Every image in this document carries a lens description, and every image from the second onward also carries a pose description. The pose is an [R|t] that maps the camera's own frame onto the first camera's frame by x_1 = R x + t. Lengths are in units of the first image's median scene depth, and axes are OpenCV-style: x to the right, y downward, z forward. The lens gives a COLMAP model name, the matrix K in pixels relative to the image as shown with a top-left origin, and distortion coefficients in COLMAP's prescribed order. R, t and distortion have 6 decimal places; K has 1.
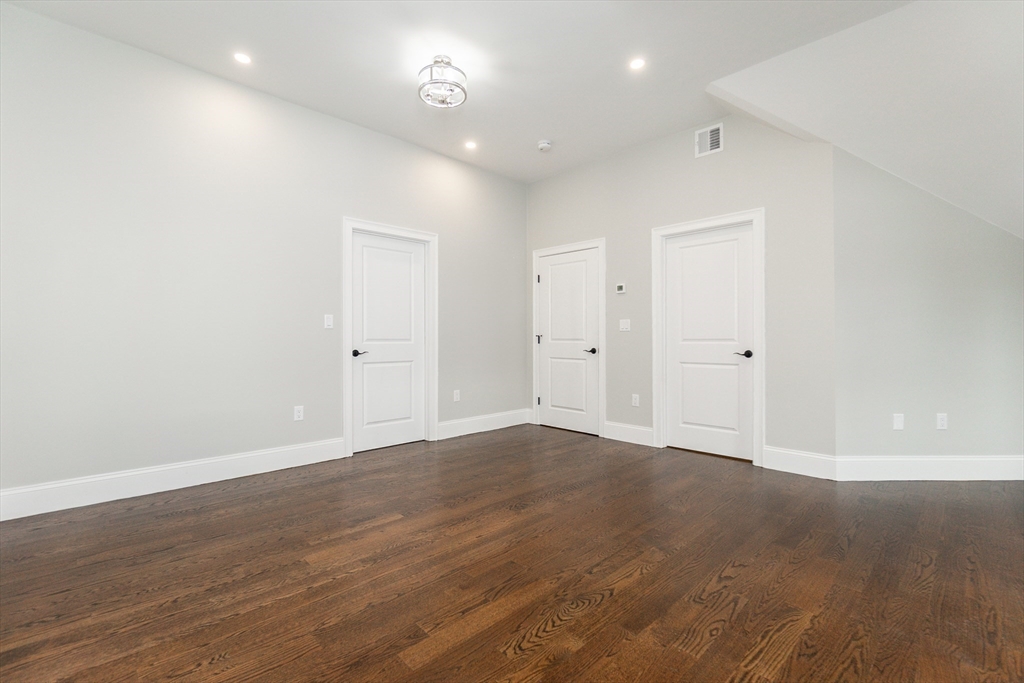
lens RADIAL K [[445.5, 0, 513.1], [0, 445.5, 338.3], [0, 0, 1]] dist [-0.002755, -0.000281]
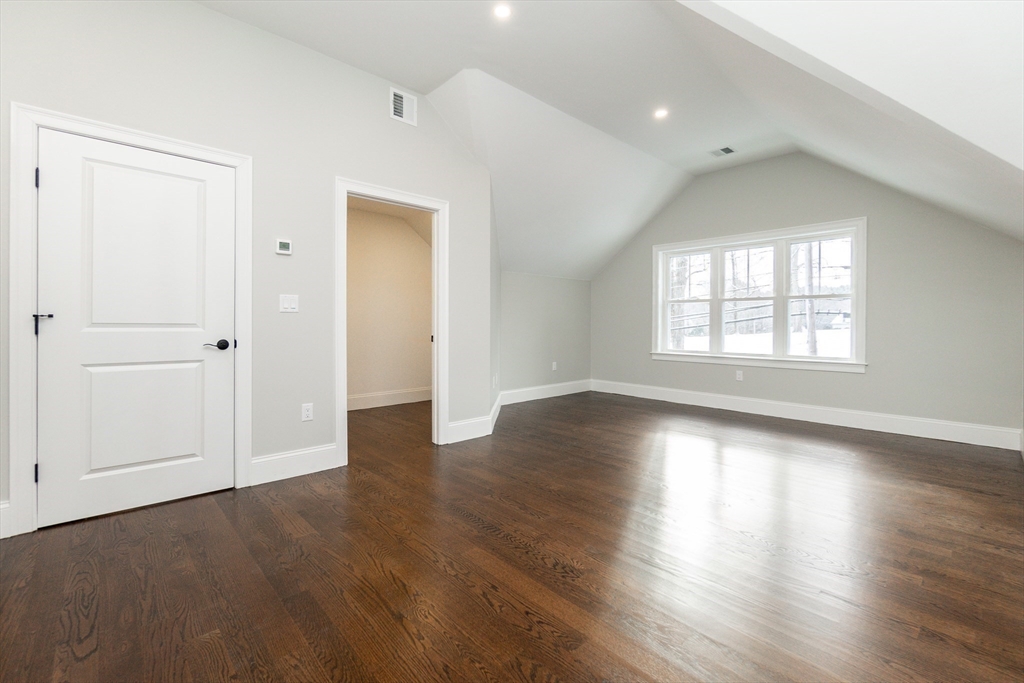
lens RADIAL K [[452.0, 0, 513.1], [0, 452.0, 322.6], [0, 0, 1]] dist [-0.010272, -0.000121]
pose [[0.025379, -0.000952, 0.999677, -0.362294], [0.000491, 0.999999, 0.000940, -0.000572], [-0.999678, 0.000467, 0.025379, 0.568021]]
